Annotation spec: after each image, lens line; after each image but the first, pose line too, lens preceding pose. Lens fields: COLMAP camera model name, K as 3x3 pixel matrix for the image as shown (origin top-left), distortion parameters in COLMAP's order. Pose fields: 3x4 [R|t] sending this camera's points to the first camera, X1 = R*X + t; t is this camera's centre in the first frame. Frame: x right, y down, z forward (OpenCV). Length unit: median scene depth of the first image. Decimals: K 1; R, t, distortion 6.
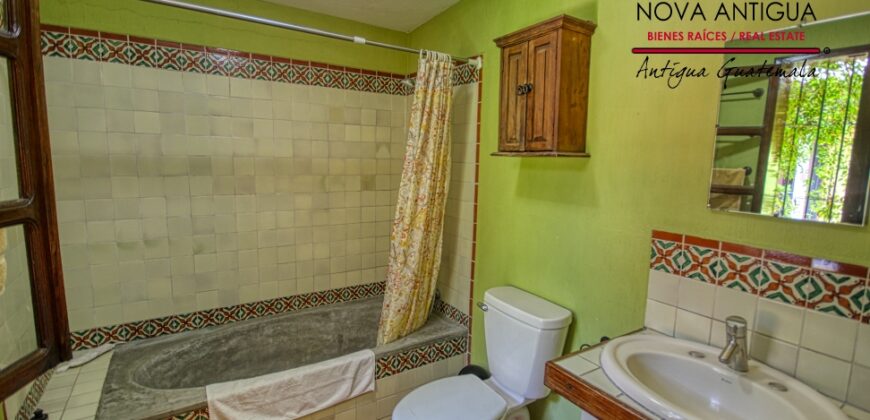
lens RADIAL K [[404.2, 0, 436.4], [0, 404.2, 210.3], [0, 0, 1]] dist [0.001932, 0.000088]
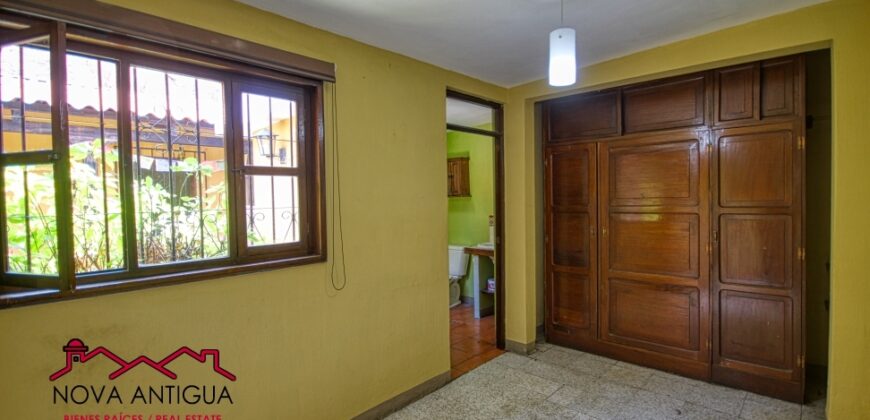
lens RADIAL K [[404.2, 0, 435.0], [0, 404.2, 208.3], [0, 0, 1]] dist [0.001932, 0.000088]
pose [[0.967177, -0.045900, 0.249922, -0.749483], [0.070771, 0.993291, -0.091453, 0.250850], [-0.244048, 0.106139, 0.963937, -2.140110]]
